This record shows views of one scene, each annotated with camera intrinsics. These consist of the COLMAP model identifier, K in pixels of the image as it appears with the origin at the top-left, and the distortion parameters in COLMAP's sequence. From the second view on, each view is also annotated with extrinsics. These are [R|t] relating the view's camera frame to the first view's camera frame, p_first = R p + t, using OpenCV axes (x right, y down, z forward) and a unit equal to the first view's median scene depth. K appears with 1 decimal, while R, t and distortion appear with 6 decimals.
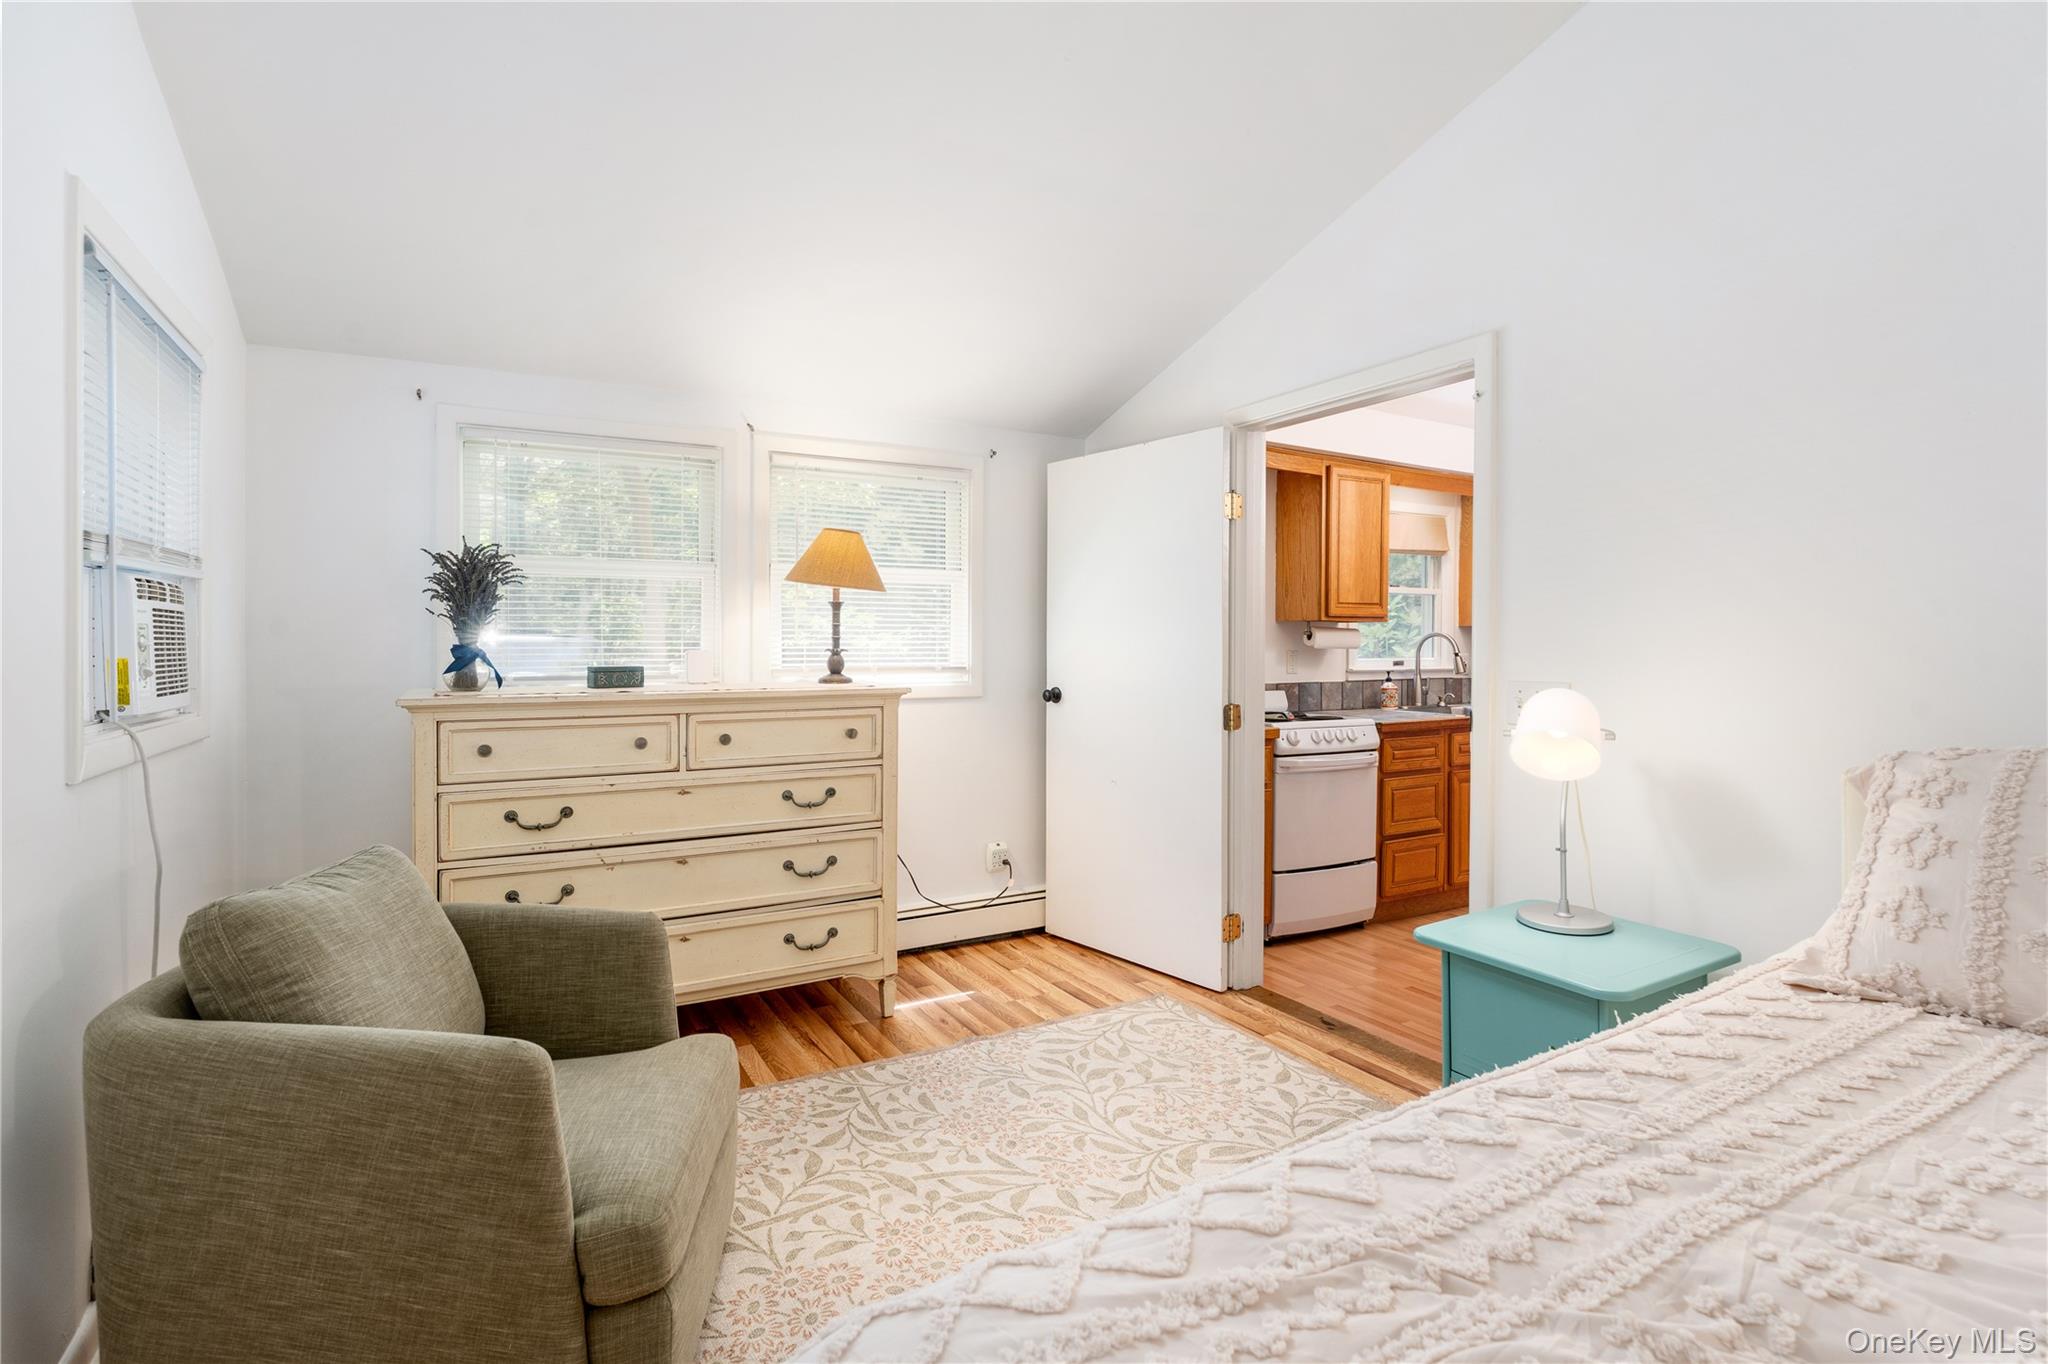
lens RADIAL K [[964.8, 0, 1017.9], [0, 964.8, 651.2], [0, 0, 1]] dist [0.002561, 0.000155]
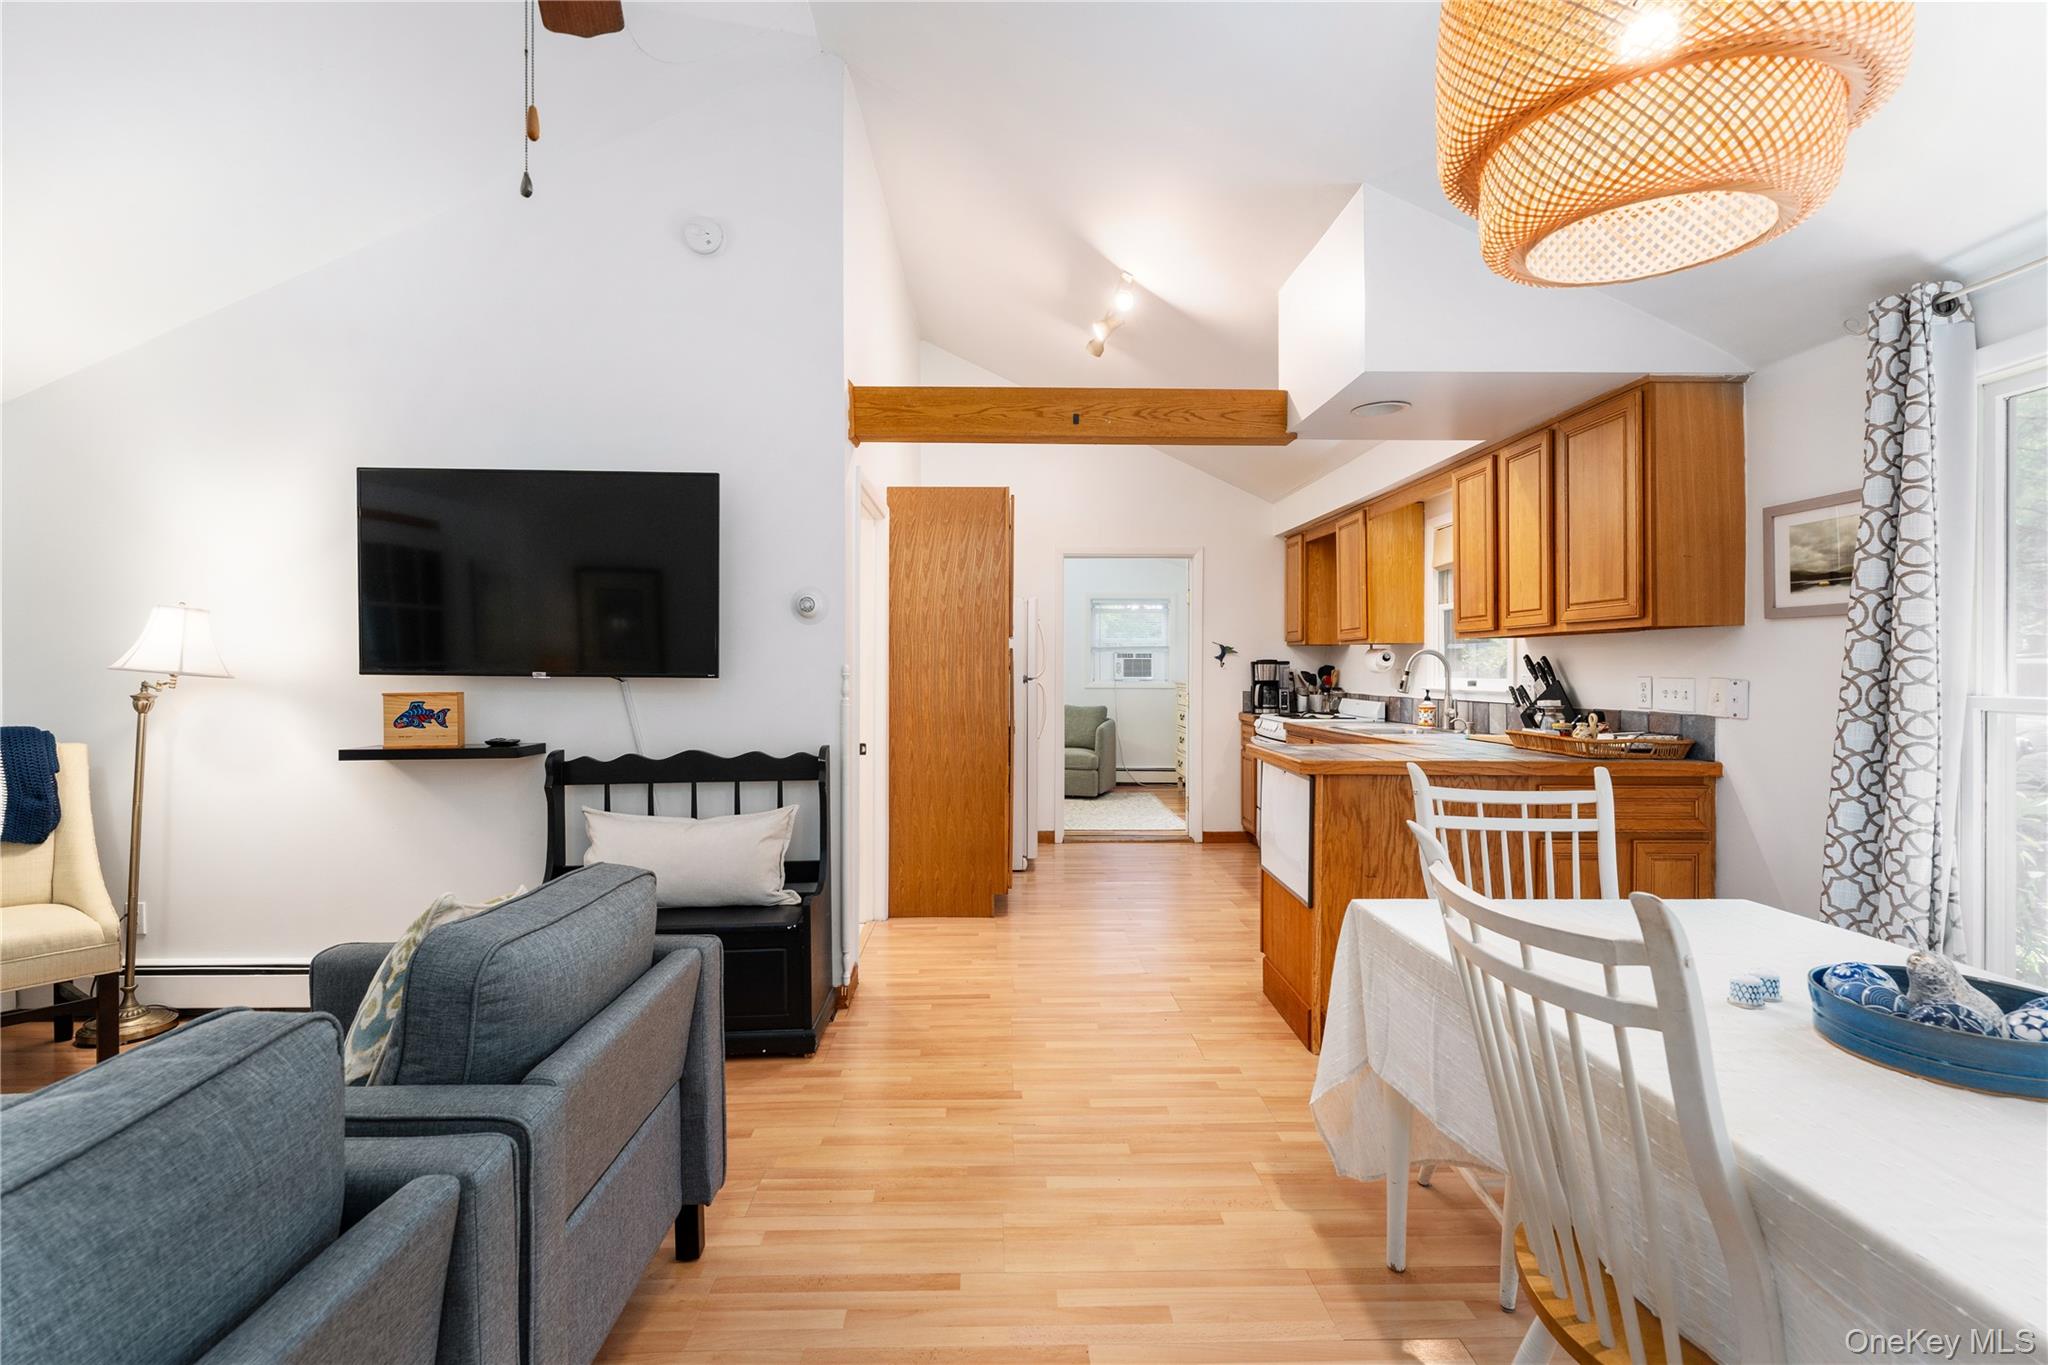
lens RADIAL K [[916.6, 0, 1024.0], [0, 916.6, 682.5], [0, 0, 1]] dist [0.000417, 0.000007]
pose [[-0.466390, 0.010048, -0.884522, 2.300938], [-0.008583, 0.999837, 0.015884, 0.002545], [0.884537, 0.015000, -0.466228, 1.751450]]
